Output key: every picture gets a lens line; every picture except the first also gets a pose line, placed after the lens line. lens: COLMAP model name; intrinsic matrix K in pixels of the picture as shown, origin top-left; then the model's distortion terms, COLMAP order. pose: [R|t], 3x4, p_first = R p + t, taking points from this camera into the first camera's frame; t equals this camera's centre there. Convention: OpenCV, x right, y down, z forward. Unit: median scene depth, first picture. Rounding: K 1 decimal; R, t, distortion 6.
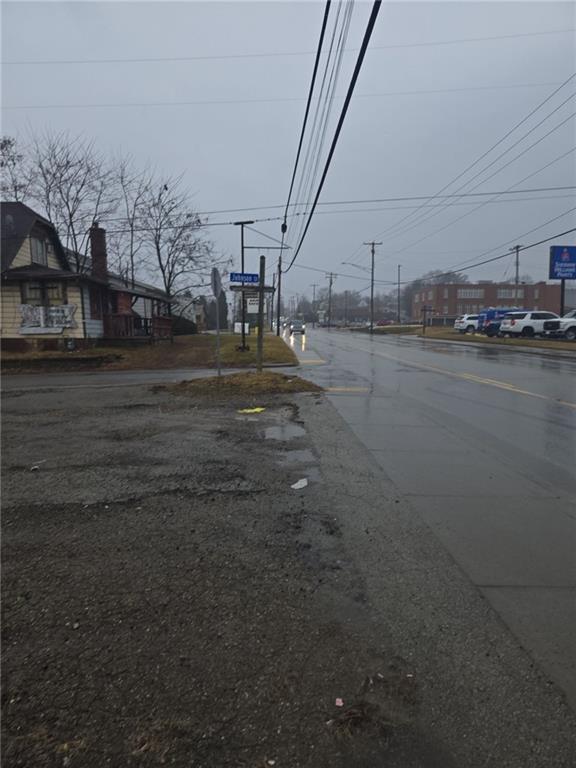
lens RADIAL K [[503.5, 0, 290.1], [0, 503.5, 383.4], [0, 0, 1]] dist [0.027781, -0.001388]
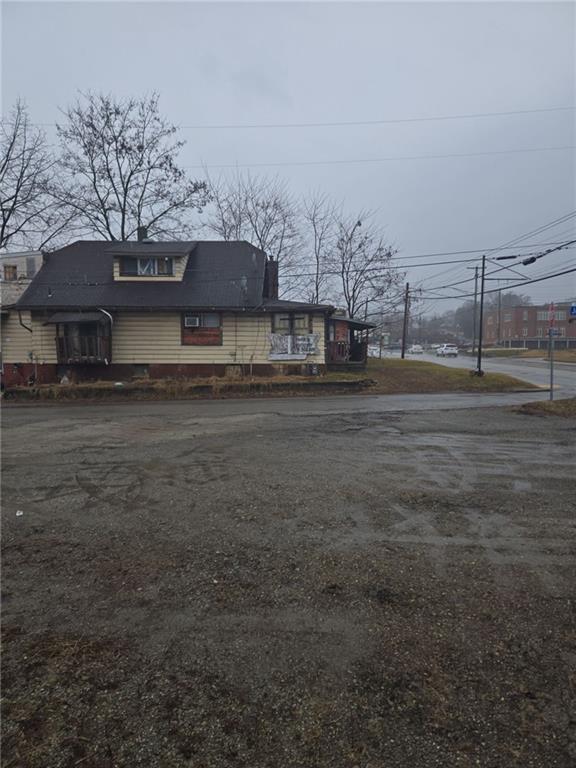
lens RADIAL K [[503.5, 0, 286.5], [0, 503.5, 384.4], [0, 0, 1]] dist [0.027781, -0.001388]
pose [[0.995987, 0.006047, -0.089291, -0.396363], [-0.009686, 0.999138, -0.040378, -0.000573], [0.088970, 0.041081, 0.995187, -0.089746]]
